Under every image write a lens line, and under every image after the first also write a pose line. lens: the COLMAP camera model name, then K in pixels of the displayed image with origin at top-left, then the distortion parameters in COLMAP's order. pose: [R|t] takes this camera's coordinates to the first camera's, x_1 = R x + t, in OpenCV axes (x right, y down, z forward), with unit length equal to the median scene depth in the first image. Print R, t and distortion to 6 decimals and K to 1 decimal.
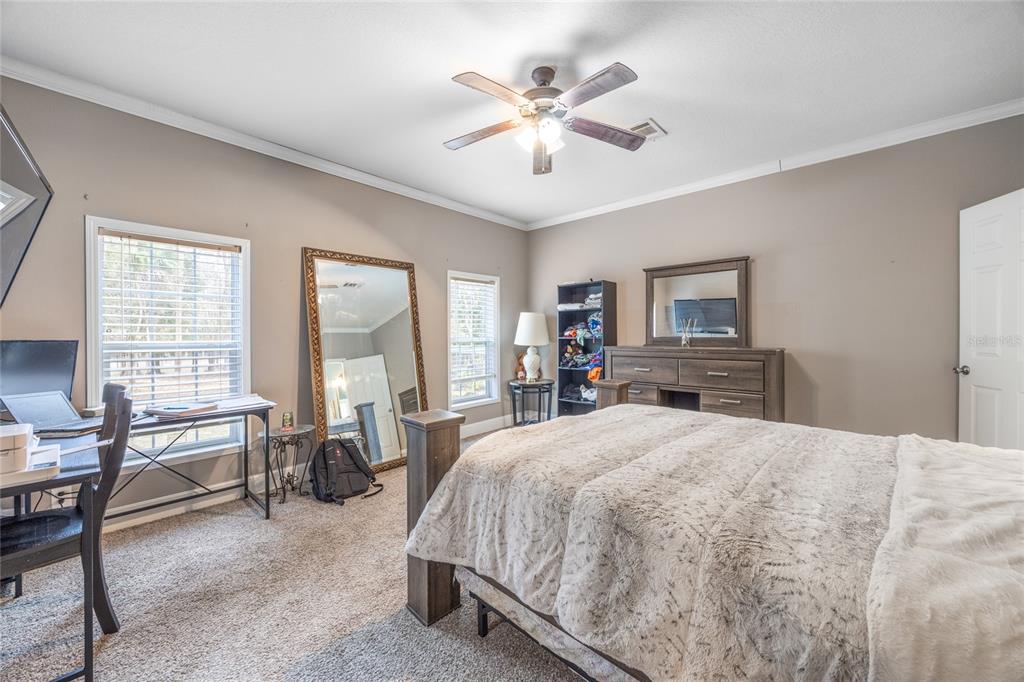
lens RADIAL K [[412.0, 0, 506.9], [0, 412.0, 336.0], [0, 0, 1]] dist [-0.000266, -0.000005]
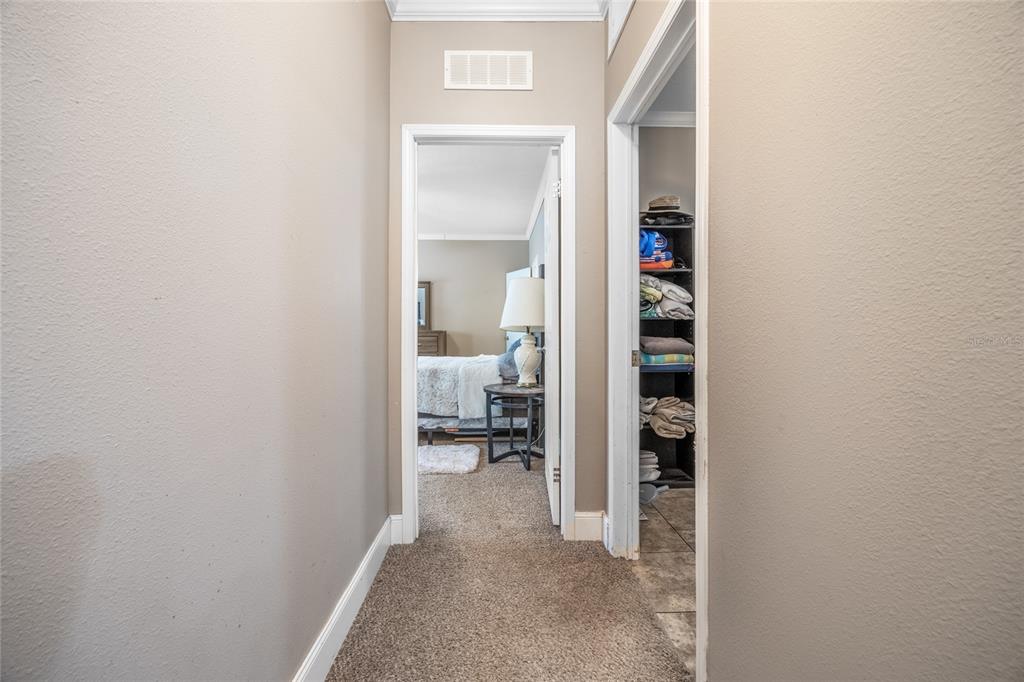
lens RADIAL K [[394.2, 0, 510.3], [0, 394.2, 333.0], [0, 0, 1]] dist [-0.001743, -0.000041]
pose [[0.732977, 0.000137, 0.680253, -0.446558], [-0.001907, 0.999996, 0.001854, 0.045160], [-0.680251, -0.002656, 0.732975, -0.684164]]
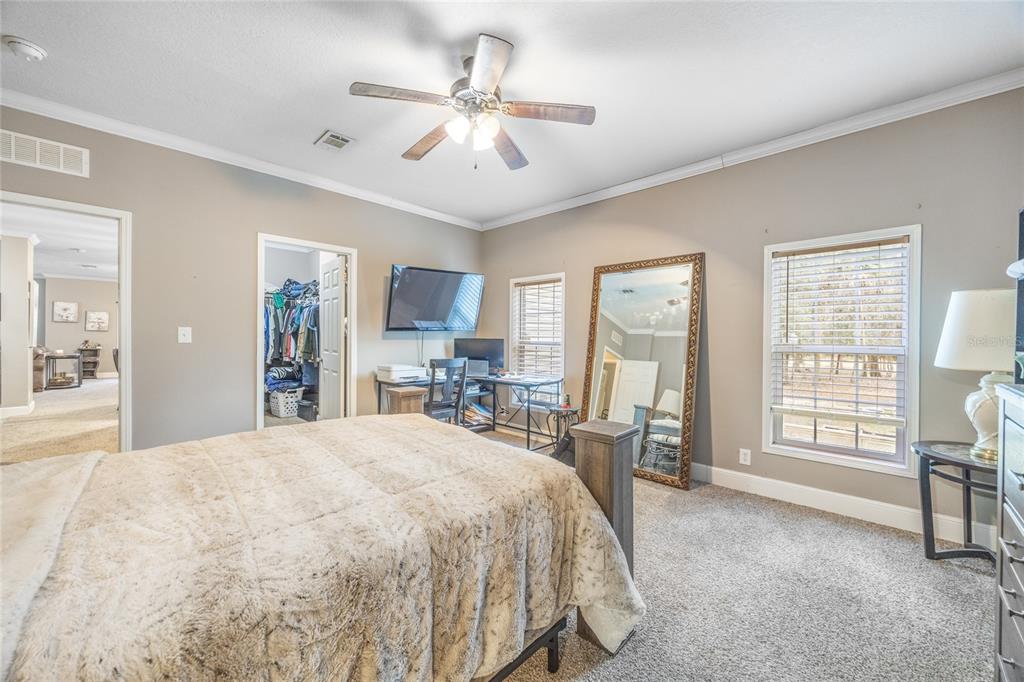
lens RADIAL K [[394.2, 0, 512.5], [0, 394.2, 336.1], [0, 0, 1]] dist [-0.001743, -0.000041]
pose [[-0.049440, 0.000313, -0.998777, 0.596201], [-0.013327, 0.999911, 0.000973, -0.004347], [0.998688, 0.013358, -0.049431, 0.679799]]
